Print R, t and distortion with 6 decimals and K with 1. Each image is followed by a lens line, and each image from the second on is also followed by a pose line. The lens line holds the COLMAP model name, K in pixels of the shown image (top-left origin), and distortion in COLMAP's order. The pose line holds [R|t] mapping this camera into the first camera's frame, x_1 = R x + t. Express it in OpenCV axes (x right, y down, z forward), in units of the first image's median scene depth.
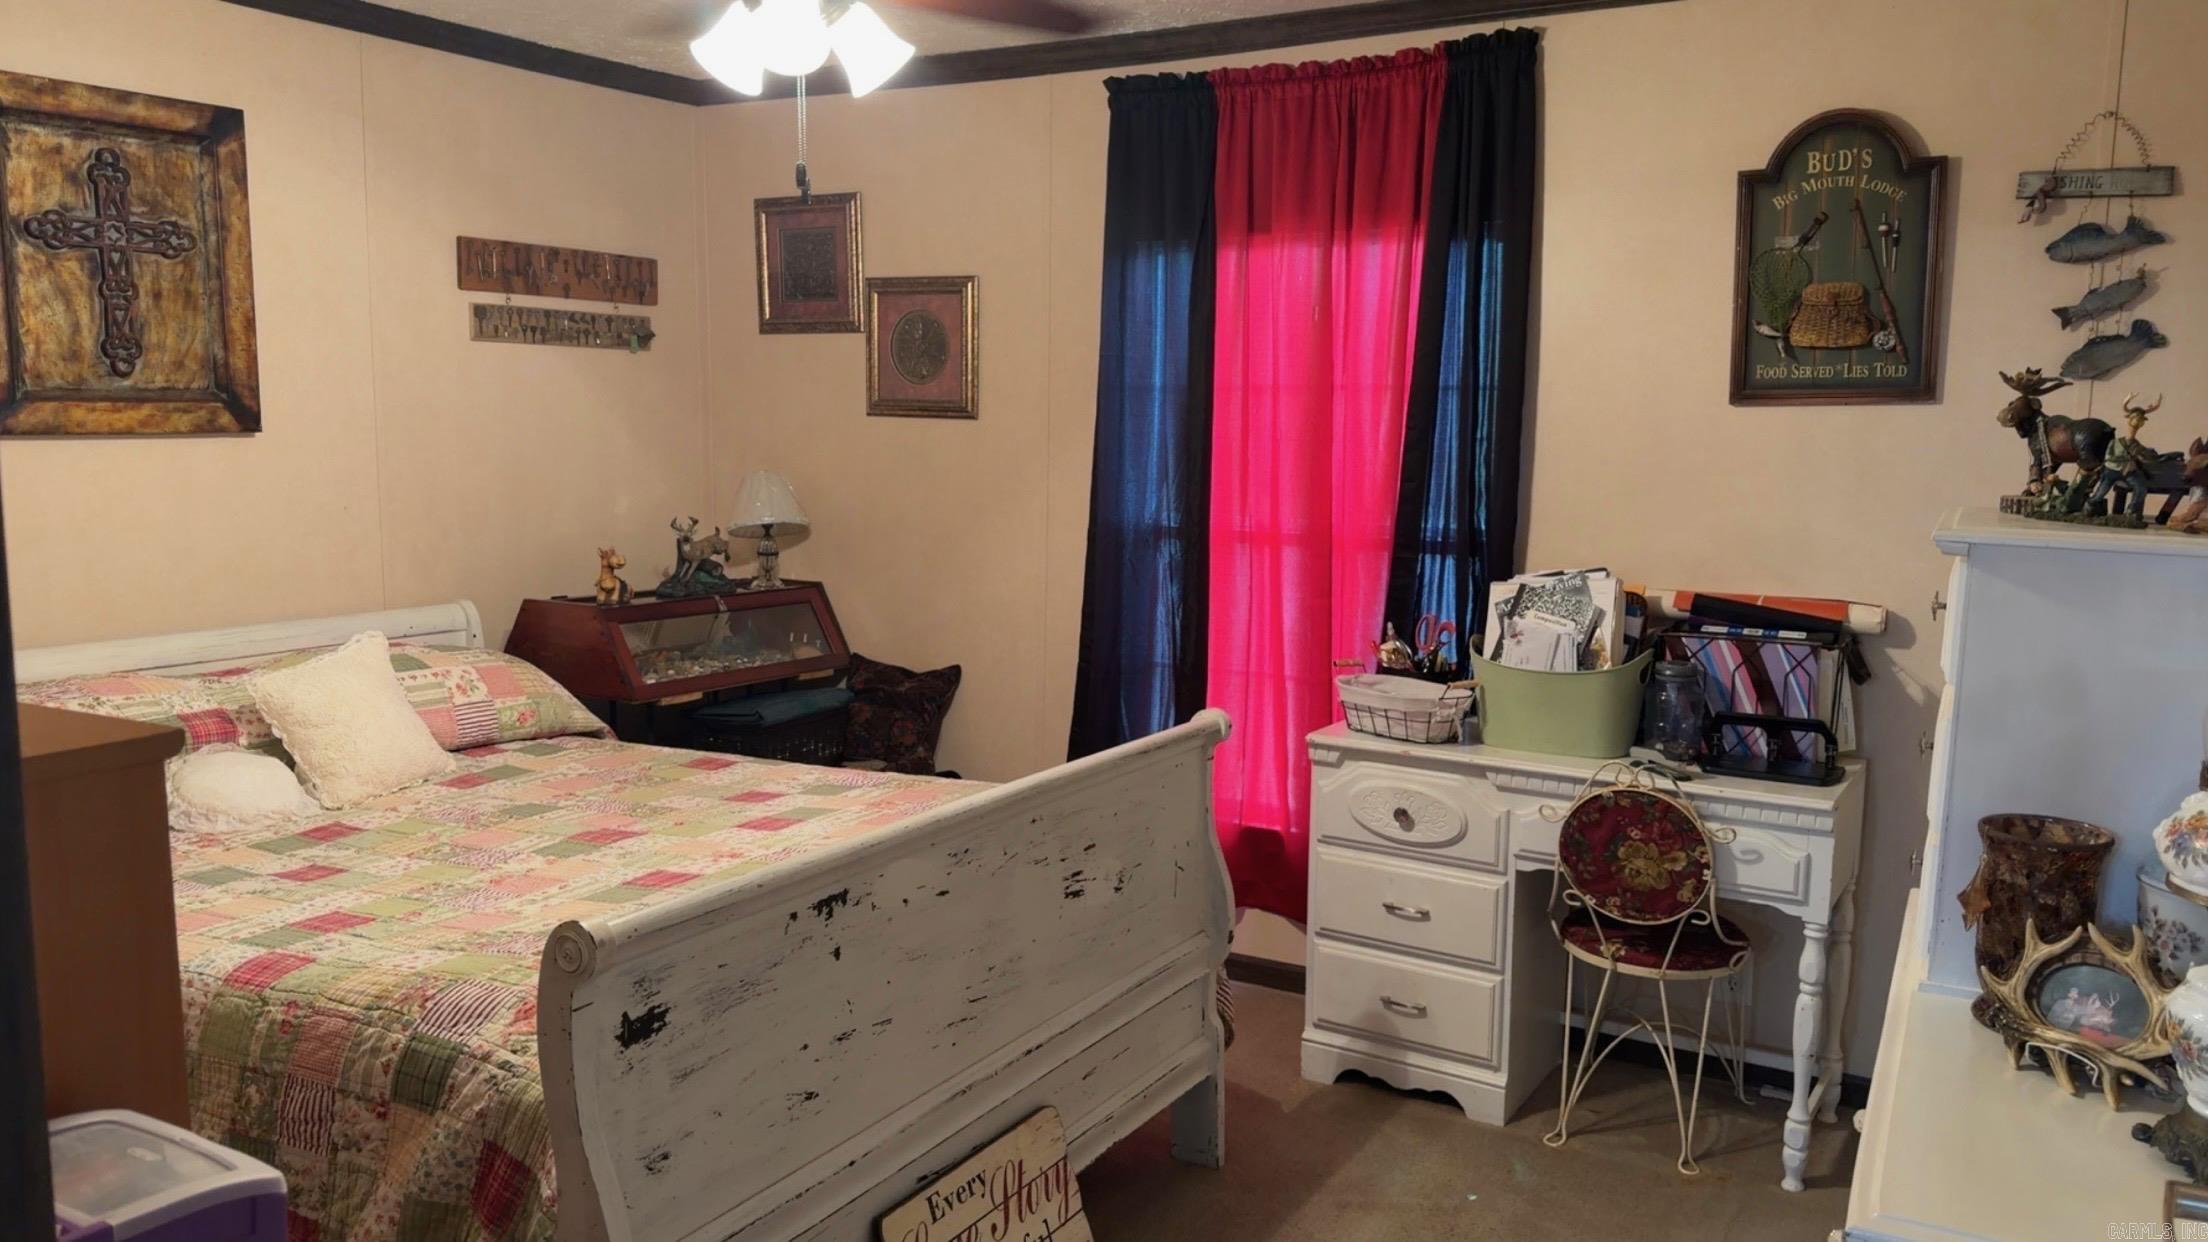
lens RADIAL K [[1649.5, 0, 1090.7], [0, 1649.5, 607.2], [0, 0, 1]] dist [0.029620, -0.038883]
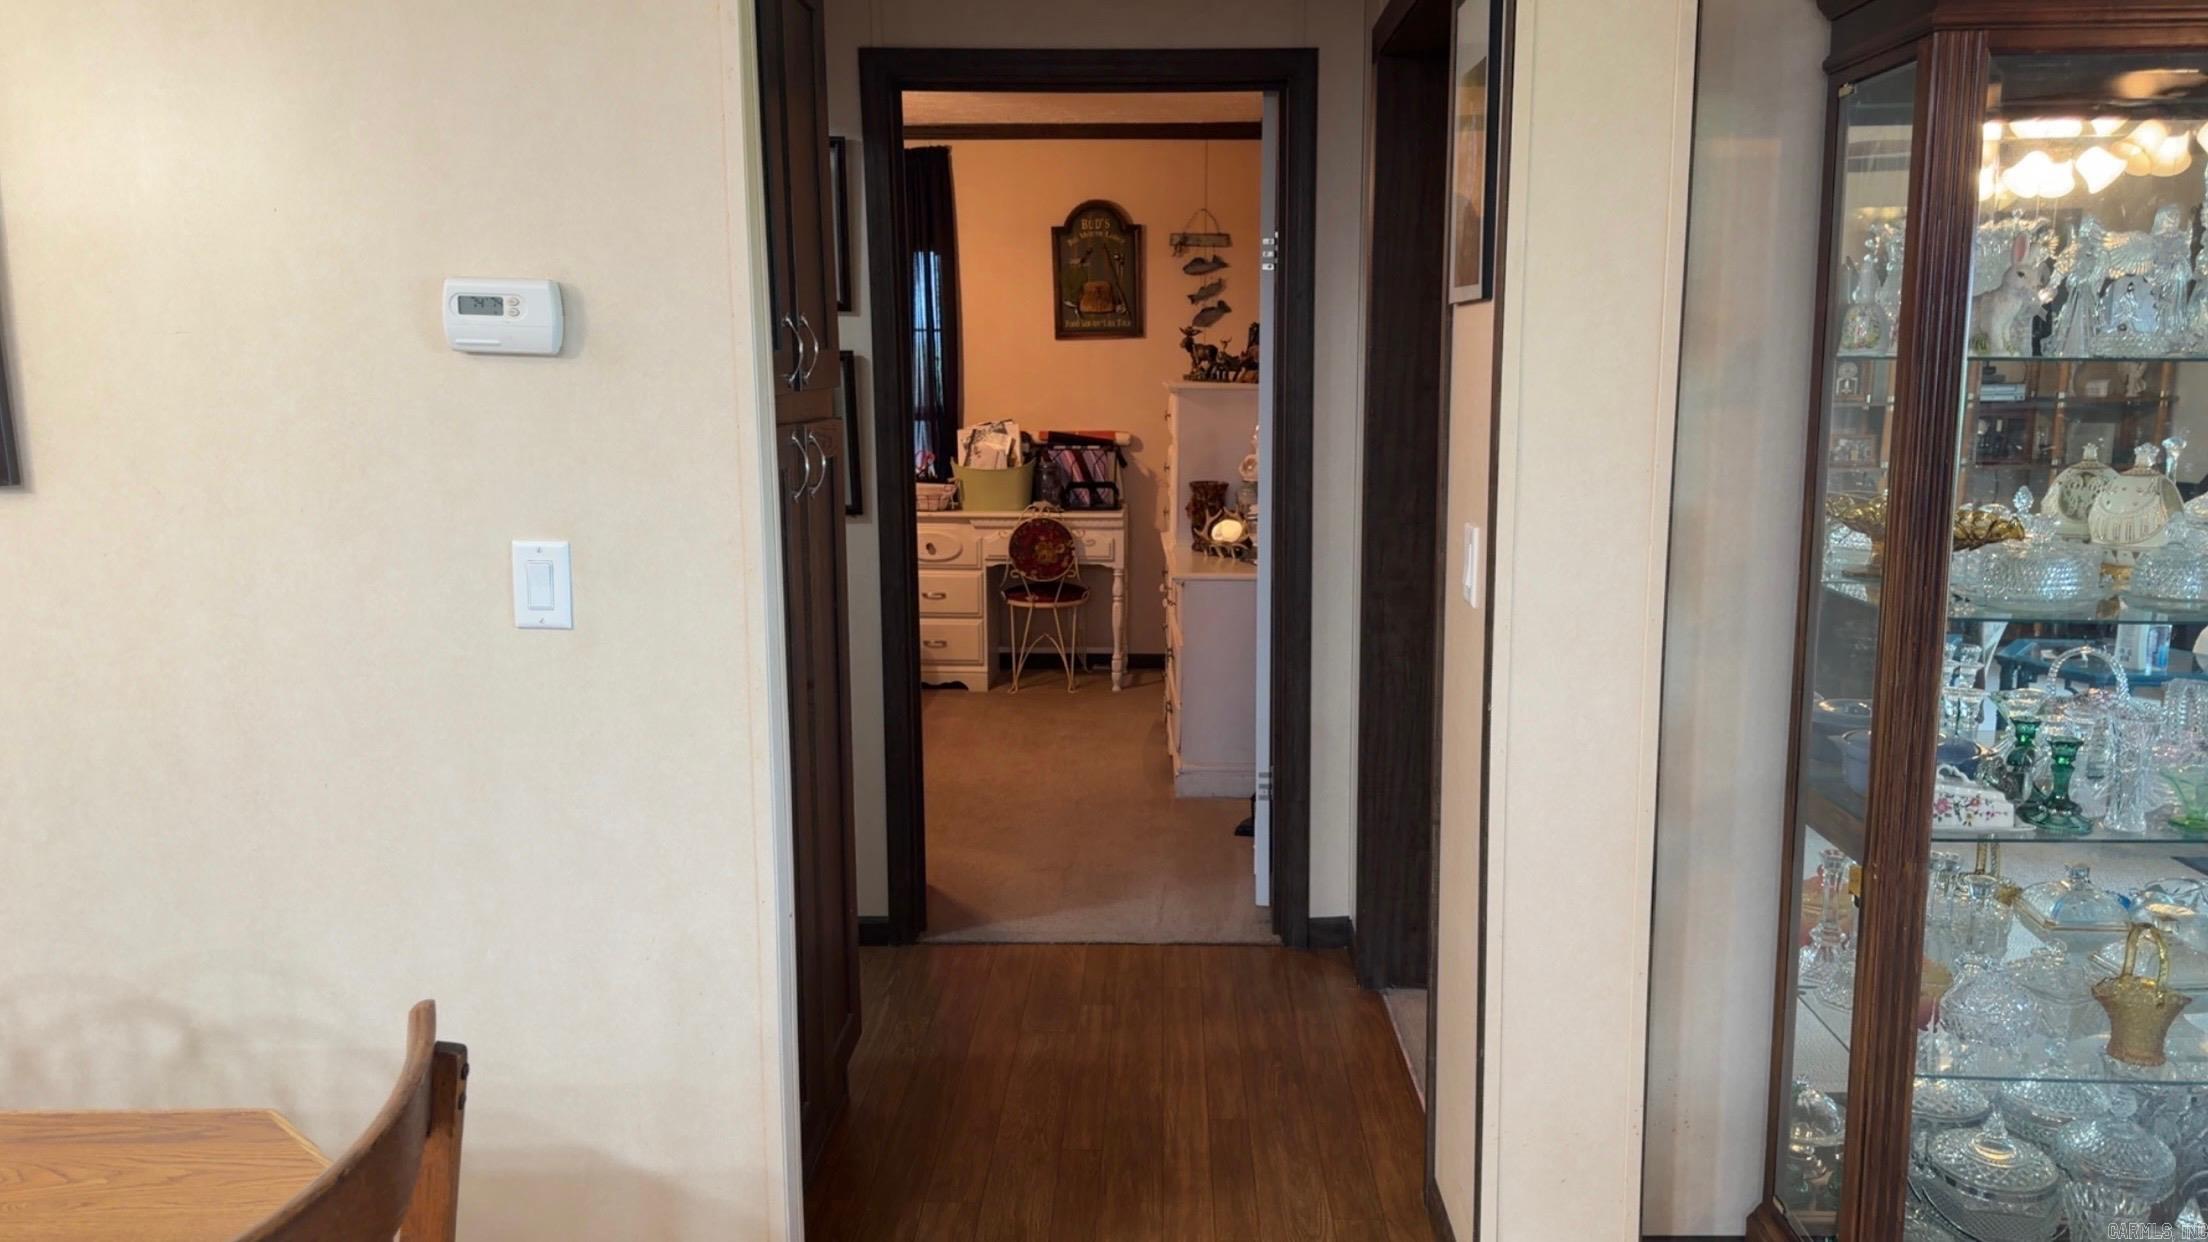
lens RADIAL K [[1649.5, 0, 1090.7], [0, 1649.5, 607.2], [0, 0, 1]] dist [0.029620, -0.038883]
pose [[0.882901, -0.093469, 0.460161, -0.600663], [0.074078, 0.995442, 0.060064, 0.096928], [-0.463678, -0.018942, 0.885801, -0.923907]]
